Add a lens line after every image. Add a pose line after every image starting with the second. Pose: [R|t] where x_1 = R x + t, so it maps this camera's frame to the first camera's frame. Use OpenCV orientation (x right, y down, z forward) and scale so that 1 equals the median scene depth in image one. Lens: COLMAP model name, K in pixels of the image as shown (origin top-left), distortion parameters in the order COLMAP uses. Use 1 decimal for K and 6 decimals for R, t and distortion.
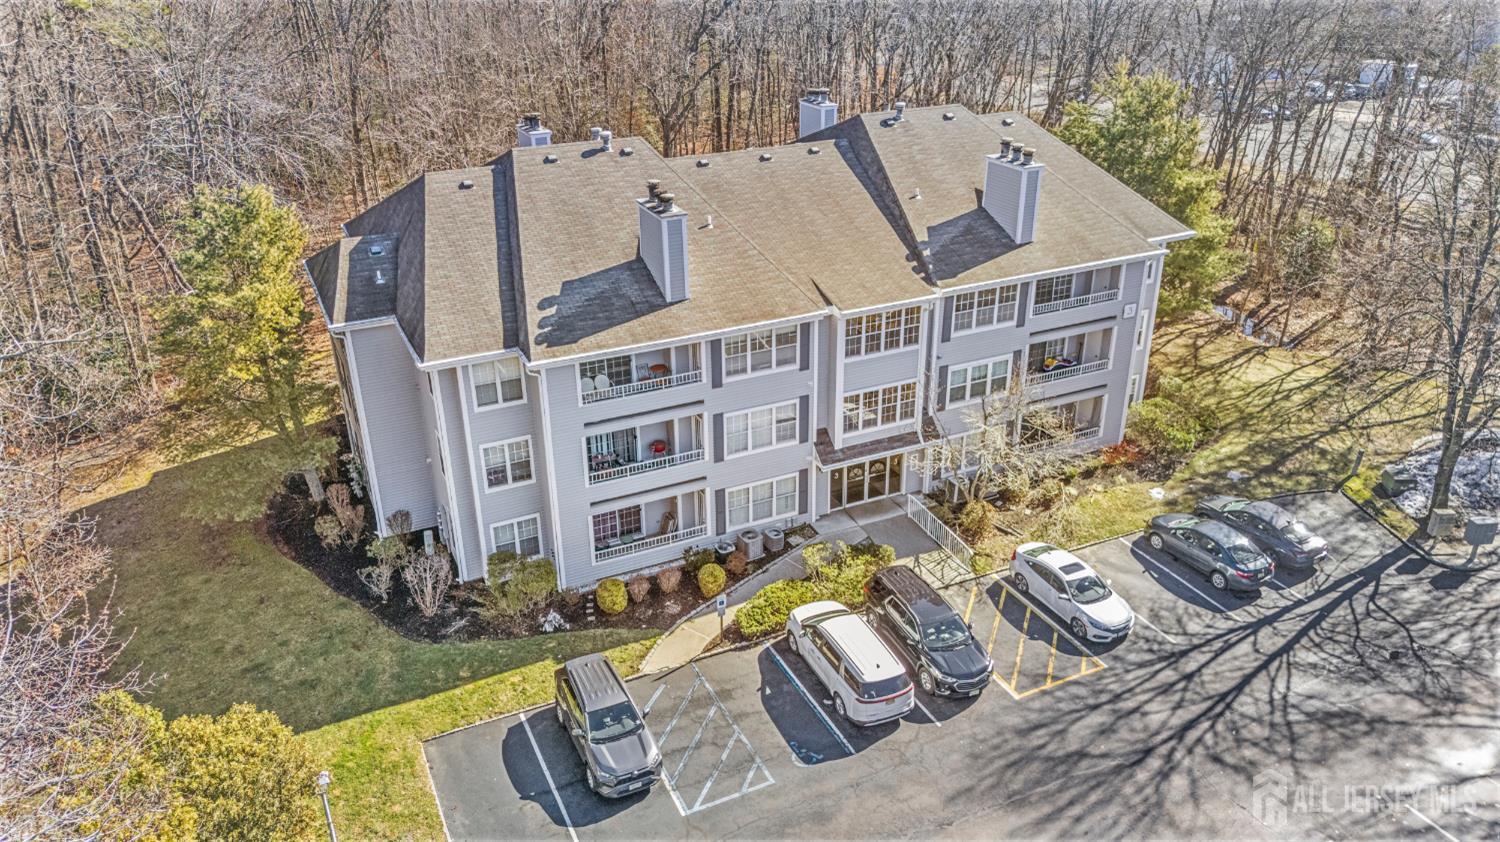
lens RADIAL K [[1090.7, 0, 751.6], [0, 1090.7, 441.8], [0, 0, 1]] dist [0.046994, -0.003612]
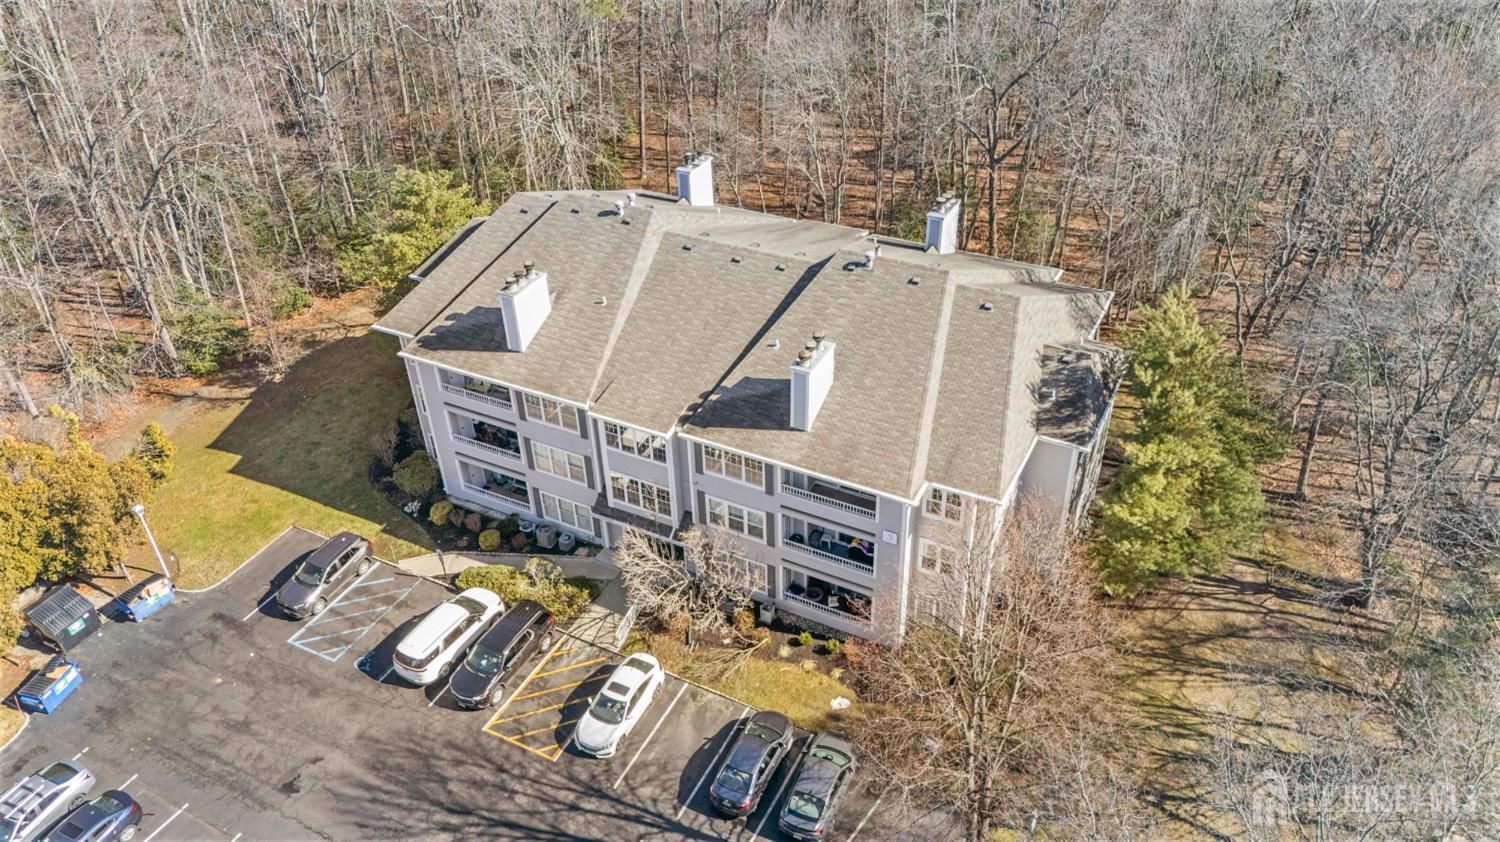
lens RADIAL K [[1118.9, 0, 750.0], [0, 1118.9, 421.0], [0, 0, 1]] dist [0.039033, -0.001697]
pose [[0.598944, 0.456808, -0.657718, 1.003648], [-0.336802, 0.888858, 0.310638, -0.548973], [0.726519, 0.035466, 0.686230, 0.236758]]
